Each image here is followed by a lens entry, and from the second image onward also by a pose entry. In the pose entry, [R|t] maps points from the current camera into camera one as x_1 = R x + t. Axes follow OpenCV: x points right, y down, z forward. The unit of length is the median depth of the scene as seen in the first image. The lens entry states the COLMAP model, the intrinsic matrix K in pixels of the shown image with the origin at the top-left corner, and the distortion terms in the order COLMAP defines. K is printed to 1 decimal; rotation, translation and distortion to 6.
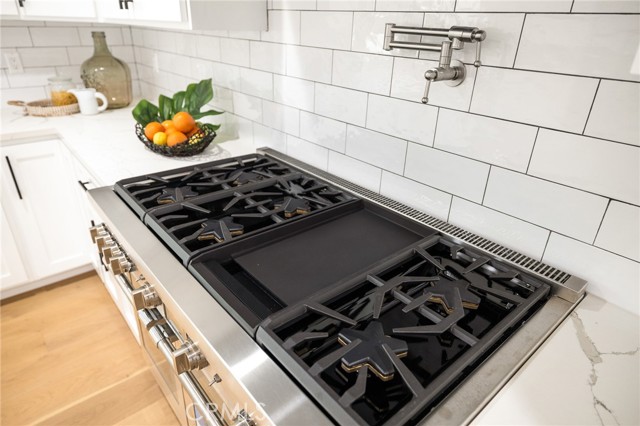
lens RADIAL K [[389.1, 0, 319.2], [0, 389.1, 212.4], [0, 0, 1]] dist [-0.005923, -0.002679]
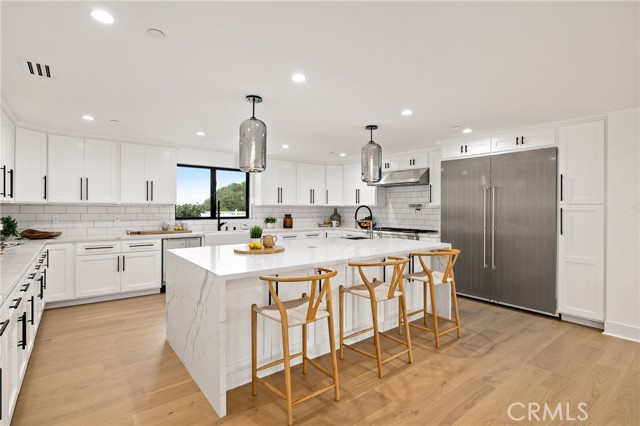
lens RADIAL K [[315.7, 0, 324.7], [0, 315.7, 208.5], [0, 0, 1]] dist [-0.010947, -0.000974]
pose [[0.999333, -0.030451, -0.020154, -0.637382], [0.018571, 0.899024, -0.437506, 1.066854], [0.031442, 0.436840, 0.898990, -2.155183]]
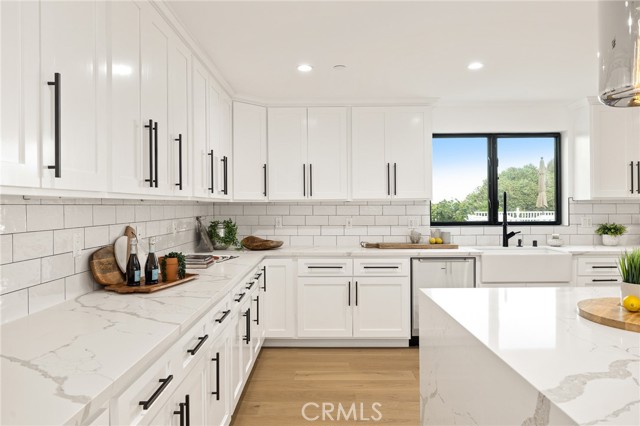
lens RADIAL K [[433.4, 0, 317.2], [0, 433.4, 208.4], [0, 0, 1]] dist [0.005424, 0.001468]
pose [[0.758762, -0.040593, -0.650101, -0.944022], [-0.254920, 0.899943, -0.353721, 0.821992], [0.599413, 0.434114, 0.672495, -1.650404]]
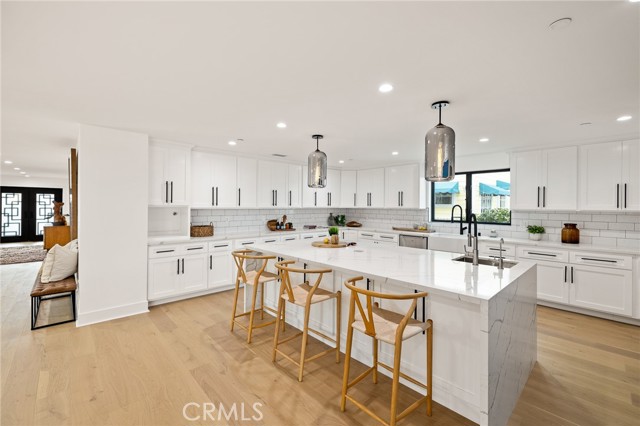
lens RADIAL K [[275.9, 0, 315.9], [0, 275.9, 205.5], [0, 0, 1]] dist [0.002405, -0.000288]
pose [[0.039357, -0.039149, -0.998458, 0.788776], [-0.447447, 0.892760, -0.052642, 0.494024], [0.893444, 0.448829, 0.017620, -0.935631]]
